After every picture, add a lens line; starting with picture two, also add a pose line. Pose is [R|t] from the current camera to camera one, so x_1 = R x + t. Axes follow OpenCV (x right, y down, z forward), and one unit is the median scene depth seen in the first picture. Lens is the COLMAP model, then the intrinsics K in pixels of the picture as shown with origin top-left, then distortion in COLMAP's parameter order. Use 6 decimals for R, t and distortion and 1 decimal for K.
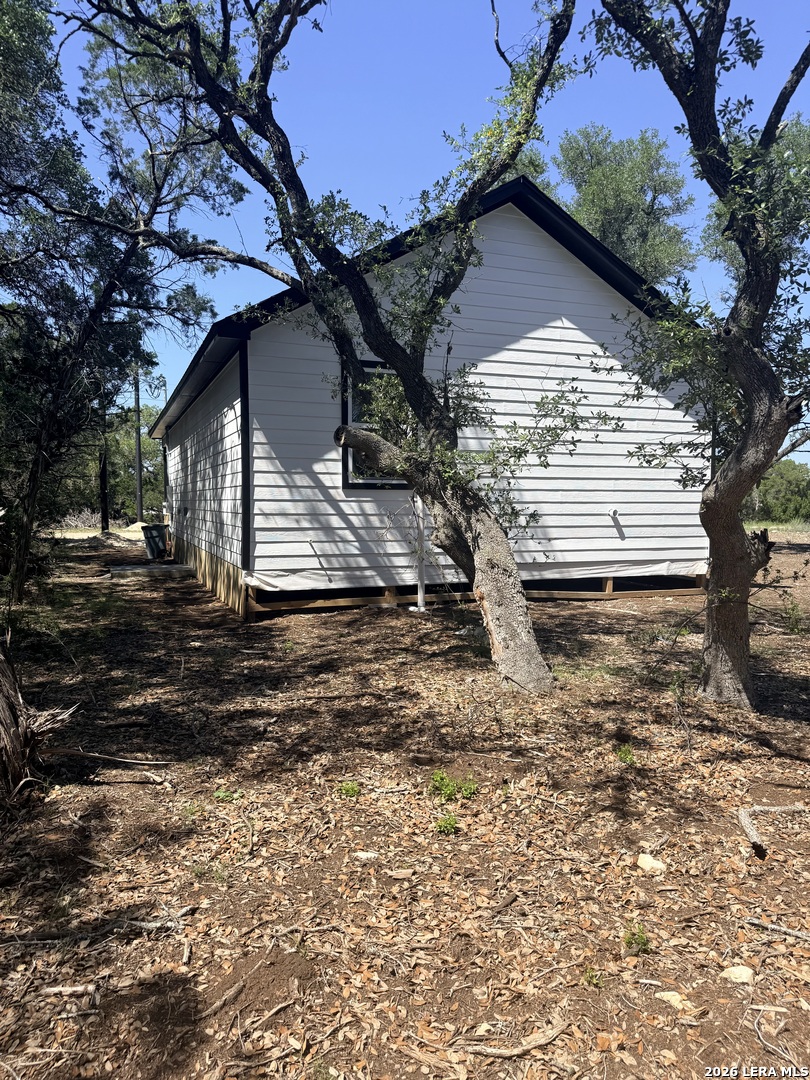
lens RADIAL K [[758.5, 0, 404.9], [0, 758.5, 539.3], [0, 0, 1]] dist [0.043446, -0.003919]
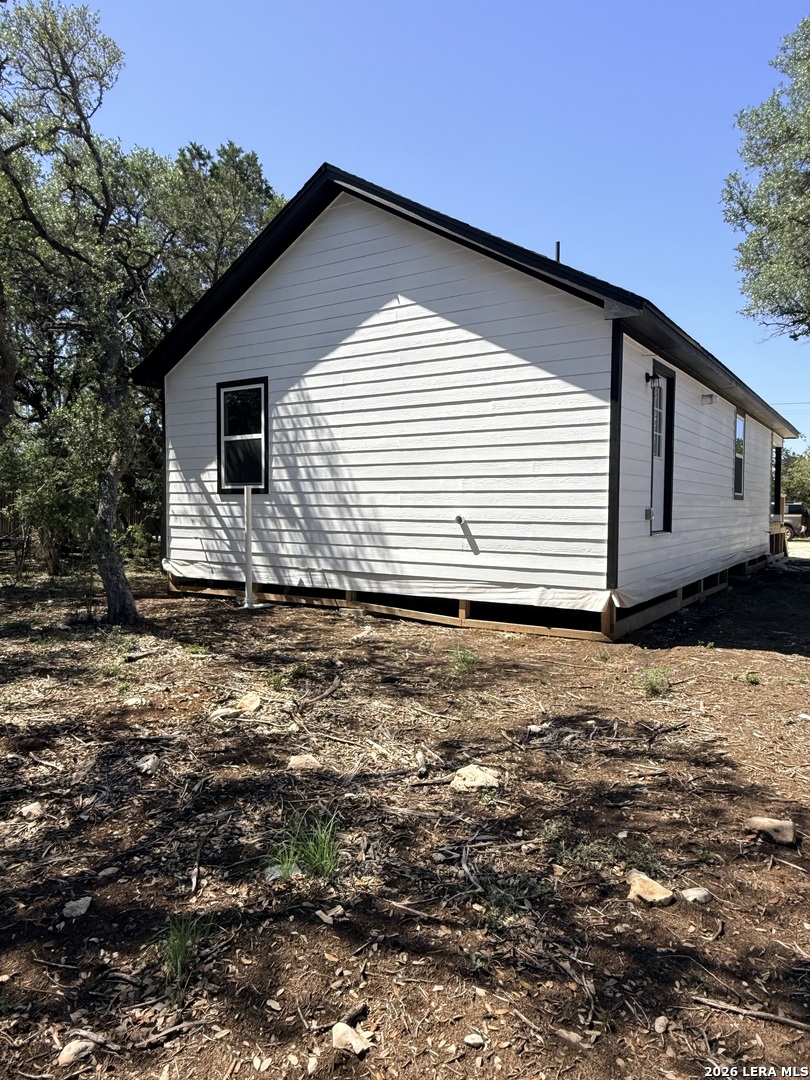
lens RADIAL K [[726.5, 0, 404.4], [0, 726.5, 543.2], [0, 0, 1]] dist [0.001199, 0.004442]
pose [[0.585817, 0.034424, -0.809712, 0.978066], [-0.053546, 0.998558, 0.003713, -0.010890], [0.808672, 0.041182, 0.586816, 0.575270]]
